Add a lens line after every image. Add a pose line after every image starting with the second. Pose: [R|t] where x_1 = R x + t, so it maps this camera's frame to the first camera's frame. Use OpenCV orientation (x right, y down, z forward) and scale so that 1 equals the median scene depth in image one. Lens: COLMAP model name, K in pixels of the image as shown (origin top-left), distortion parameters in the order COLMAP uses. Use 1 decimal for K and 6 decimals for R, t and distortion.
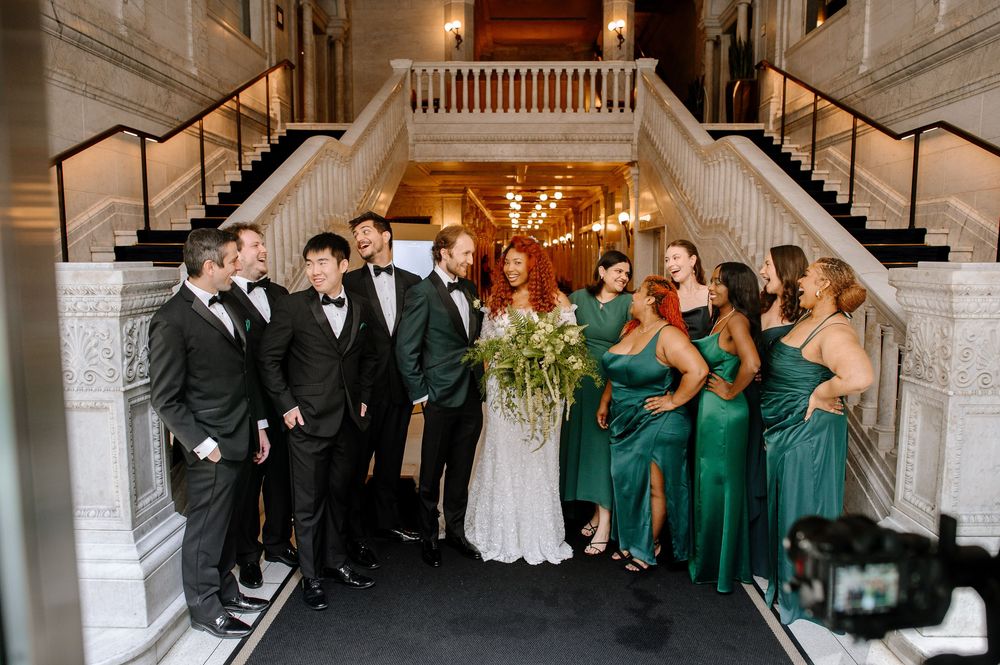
lens RADIAL K [[697.2, 0, 500.0], [0, 697.2, 328.3], [0, 0, 1]] dist [-0.038963, 0.019861]
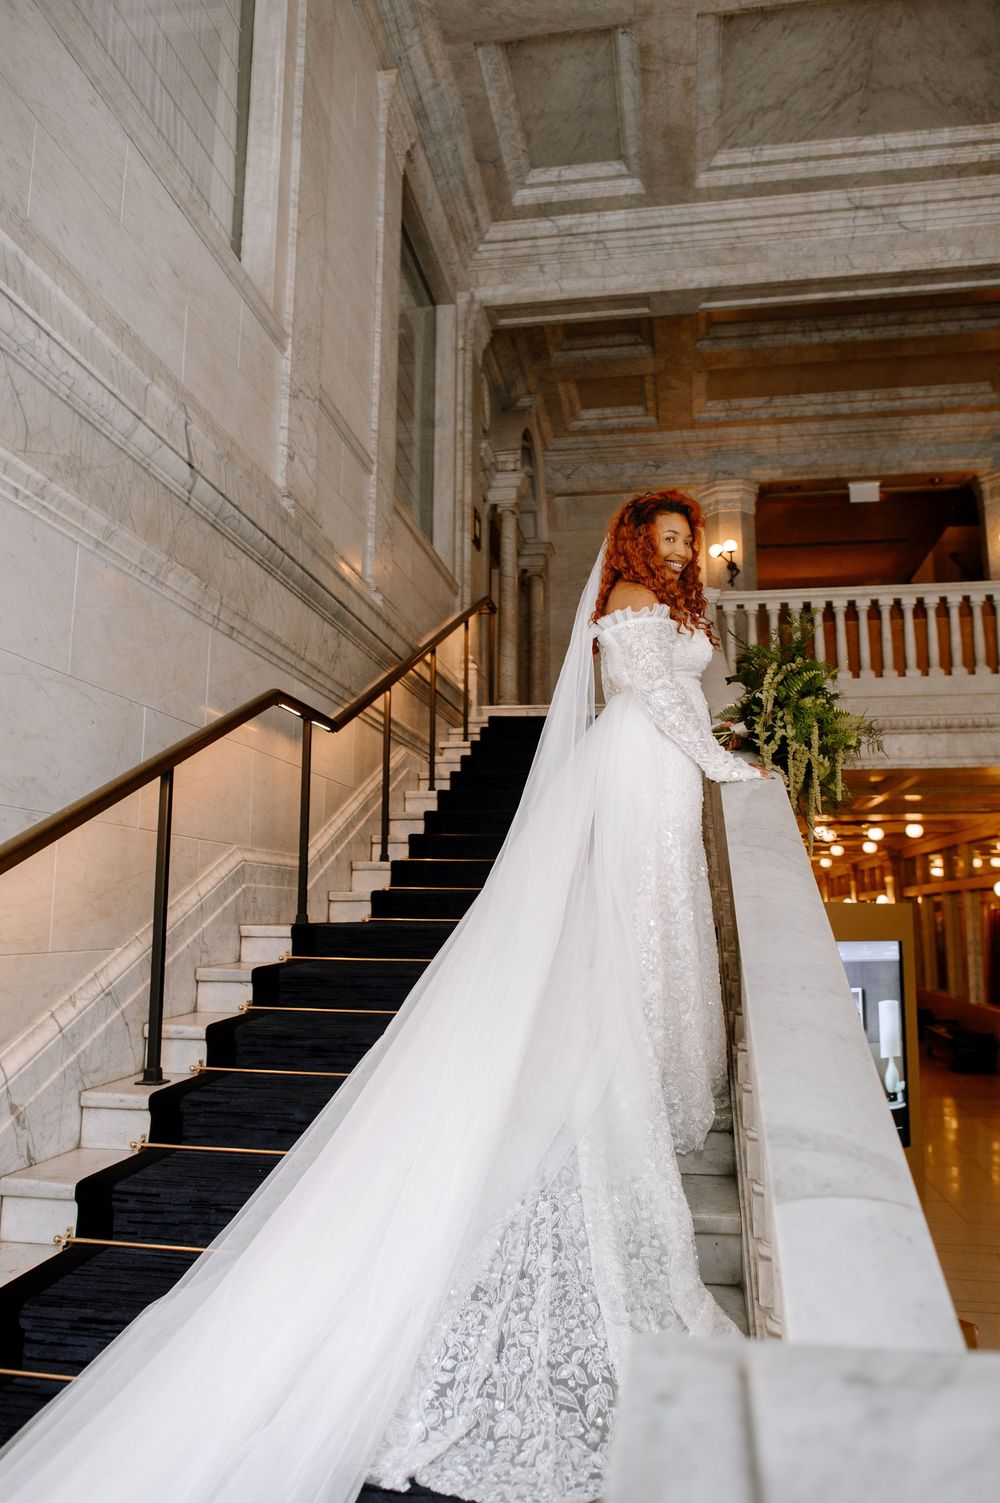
lens RADIAL K [[1063.9, 0, 501.9], [0, 1063.9, 743.2], [0, 0, 1]] dist [-0.036802, 0.017791]
pose [[0.989507, -0.020650, -0.143001, -0.206106], [-0.018122, 0.964179, -0.264631, -0.054221], [0.143343, 0.264446, 0.953688, 0.246900]]
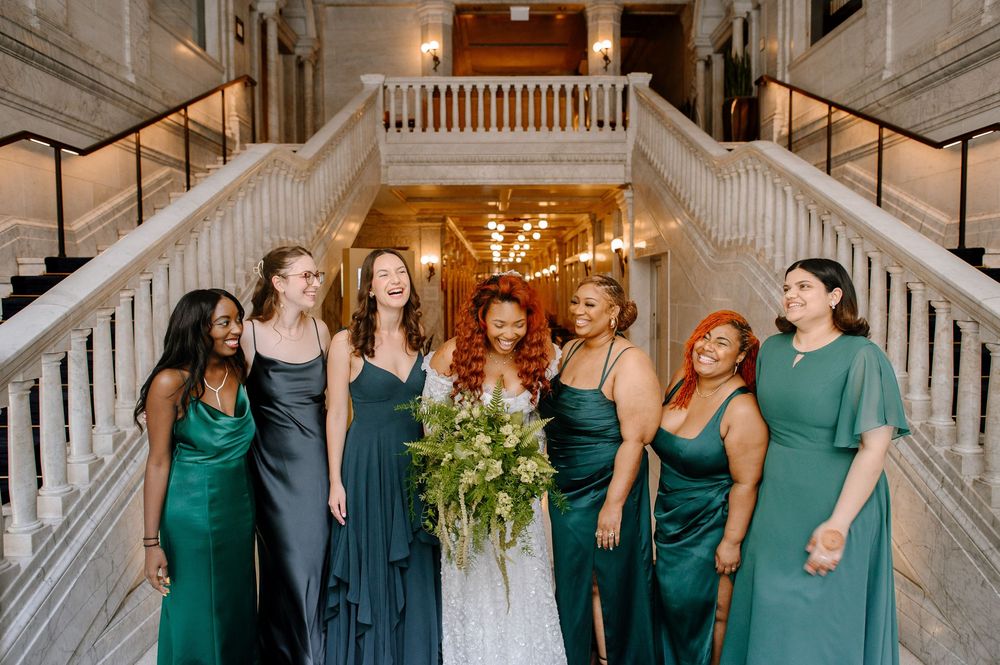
lens RADIAL K [[697.2, 0, 500.0], [0, 697.2, 328.3], [0, 0, 1]] dist [-0.038963, 0.019861]
pose [[0.999593, -0.009948, 0.026730, -0.002406], [0.011266, 0.998705, -0.049610, -0.006816], [-0.026202, 0.049891, 0.998411, 0.113896]]
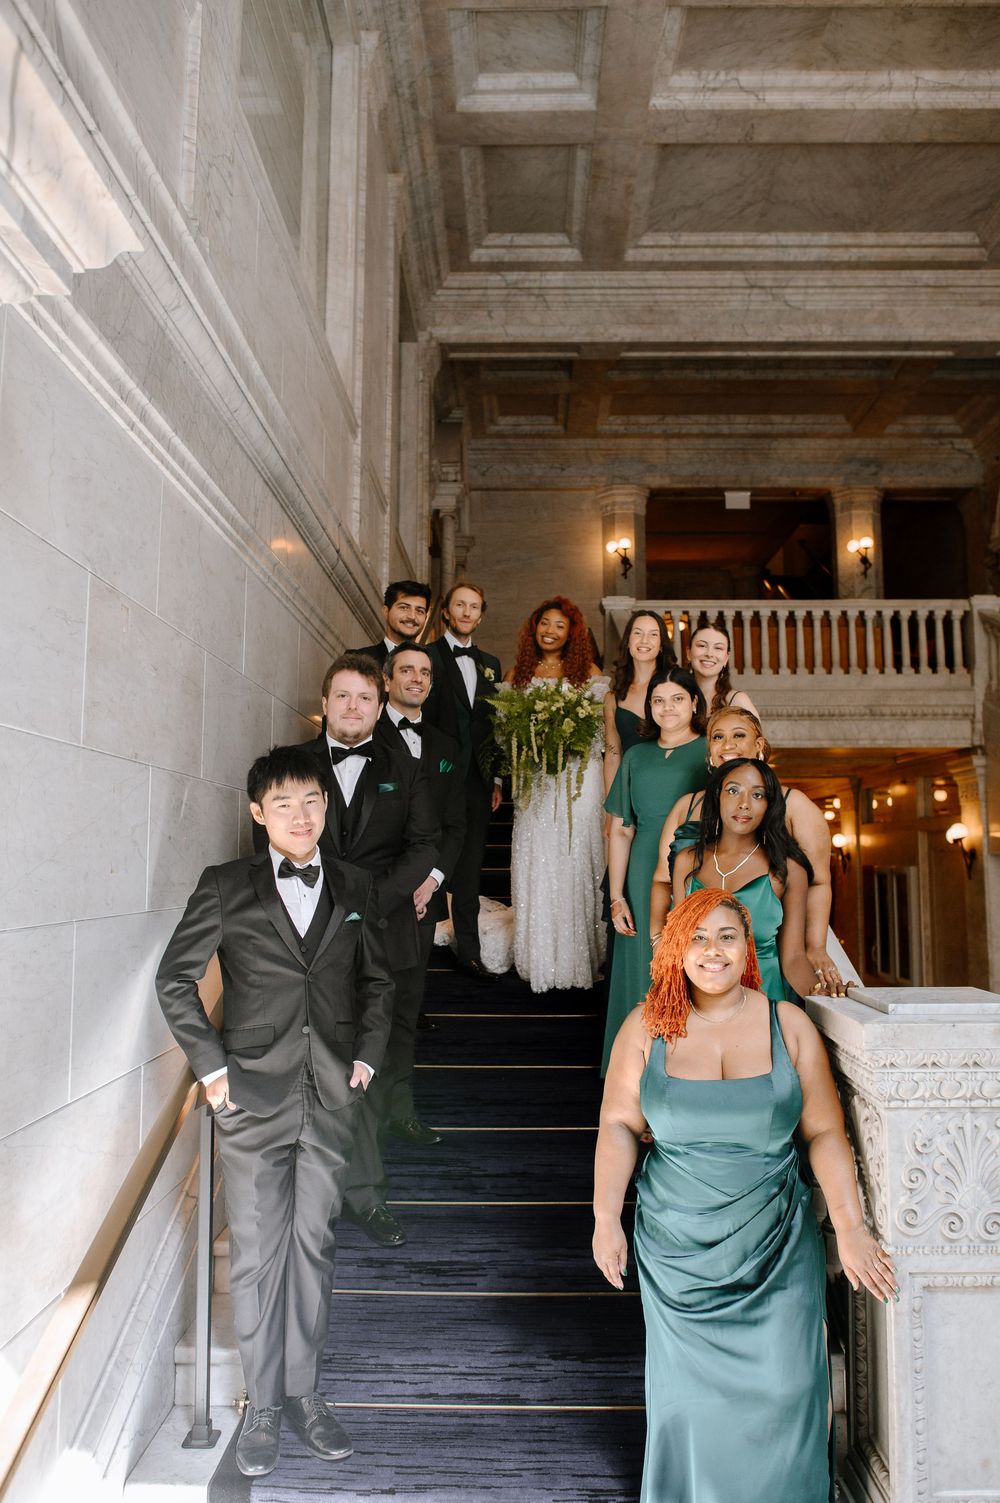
lens RADIAL K [[1063.9, 0, 501.9], [0, 1063.9, 743.2], [0, 0, 1]] dist [-0.036802, 0.017791]
pose [[0.999999, -0.001367, 0.000894, -0.293696], [0.001528, 0.976188, -0.216922, -0.035030], [-0.000576, 0.216923, 0.976189, 0.041989]]
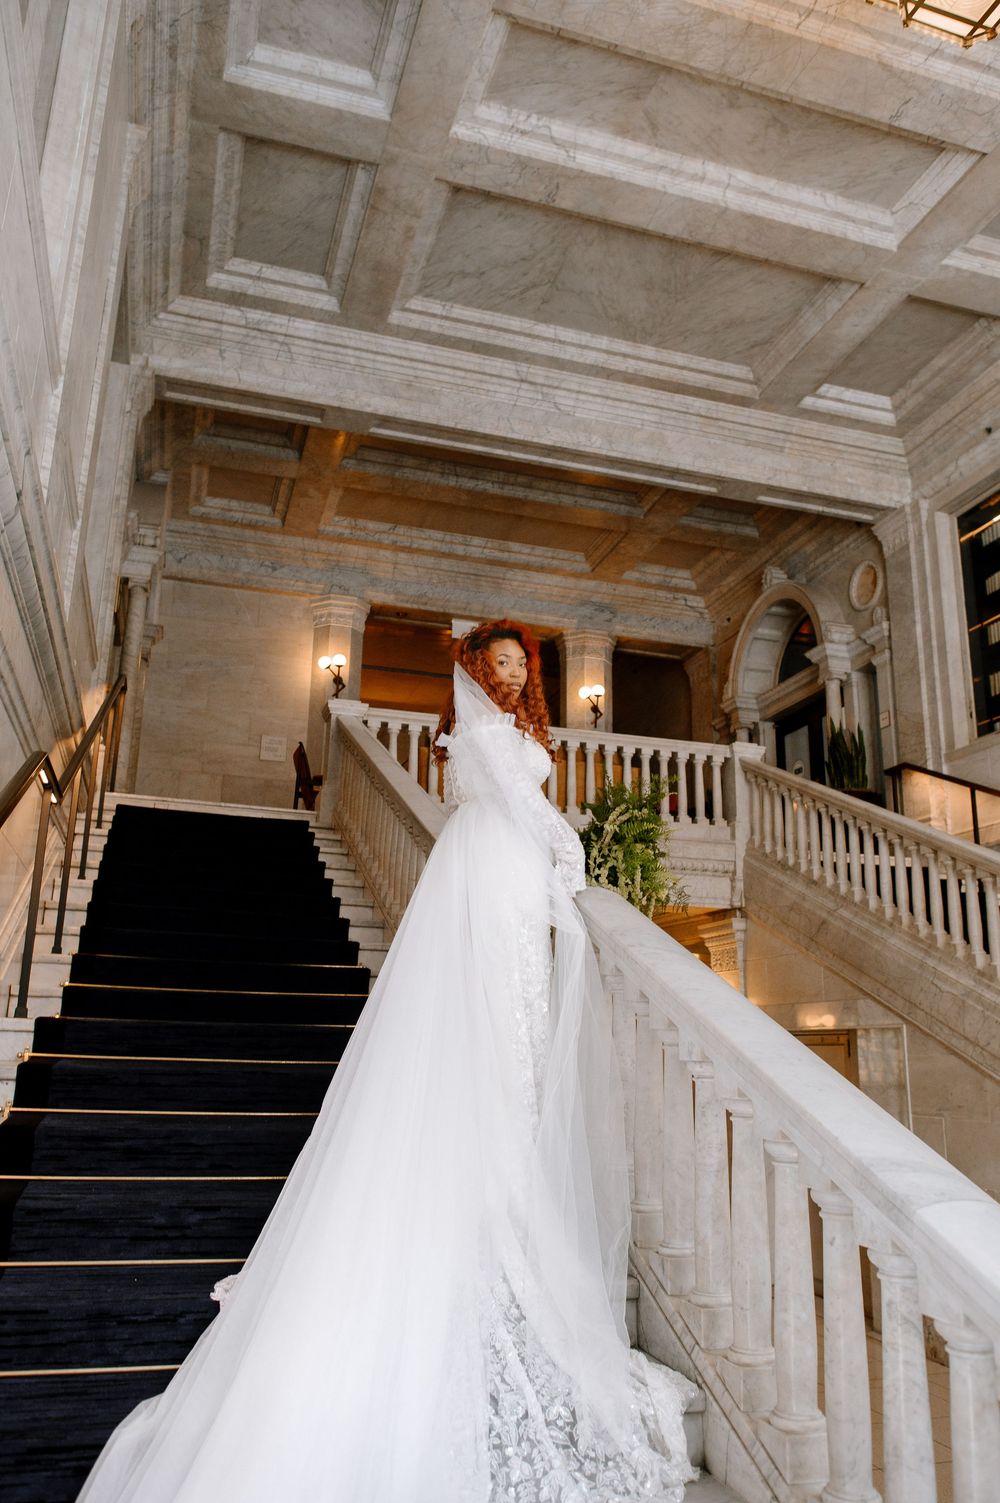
lens RADIAL K [[1118.3, 0, 498.7], [0, 1118.3, 746.5], [0, 0, 1]] dist [-0.044346, 0.026751]
pose [[0.950530, 0.099215, 0.294362, -0.329127], [0.014320, 0.932618, -0.360581, -0.039486], [-0.310302, 0.346958, 0.885061, 0.224652]]
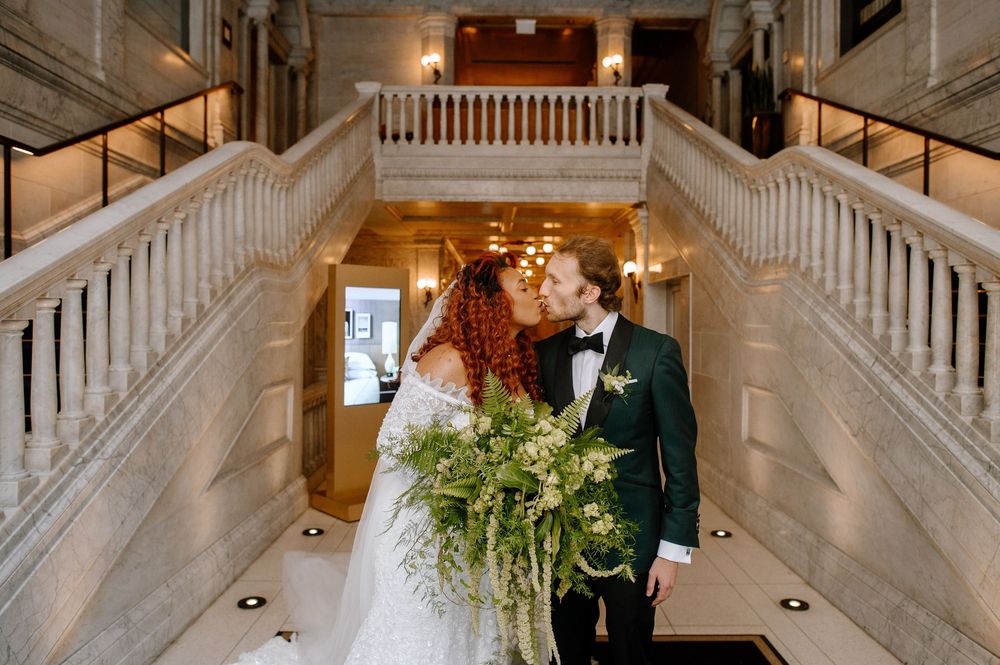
lens RADIAL K [[719.1, 0, 500.5], [0, 719.1, 327.6], [0, 0, 1]] dist [-0.040457, 0.023423]
pose [[0.999571, 0.002820, 0.029169, -0.005895], [-0.000086, 0.995637, -0.093316, -0.007228], [-0.029305, 0.093274, 0.995209, 0.172757]]
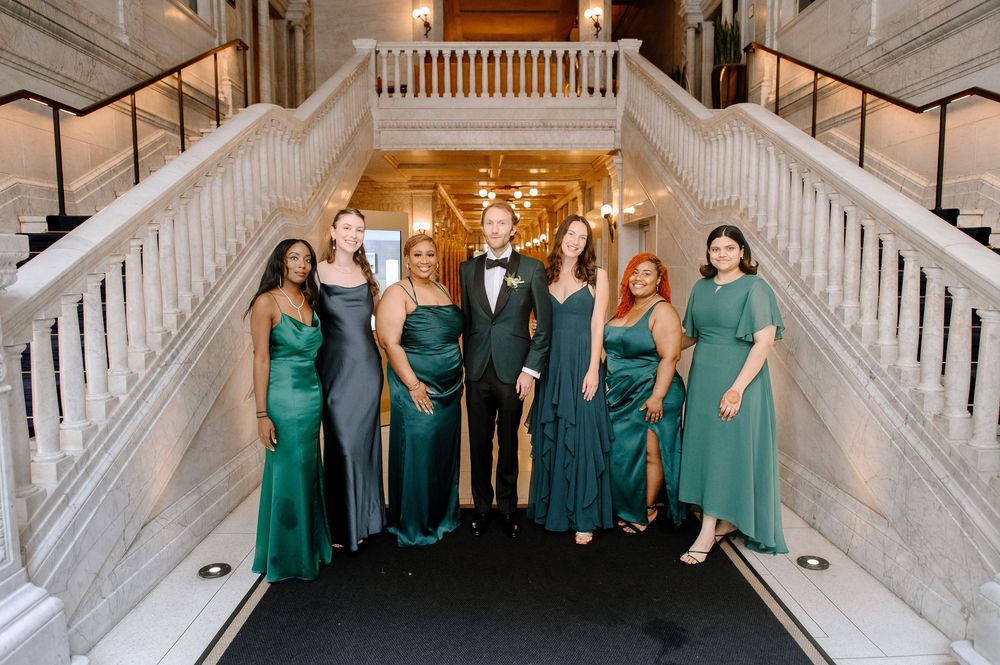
lens RADIAL K [[693.1, 0, 500.2], [0, 693.1, 328.9], [0, 0, 1]] dist [-0.039613, 0.019879]
pose [[0.999113, -0.010750, 0.040709, -0.004862], [0.011084, 0.999907, -0.007993, 0.006313], [-0.040619, 0.008437, 0.999139, 0.098101]]
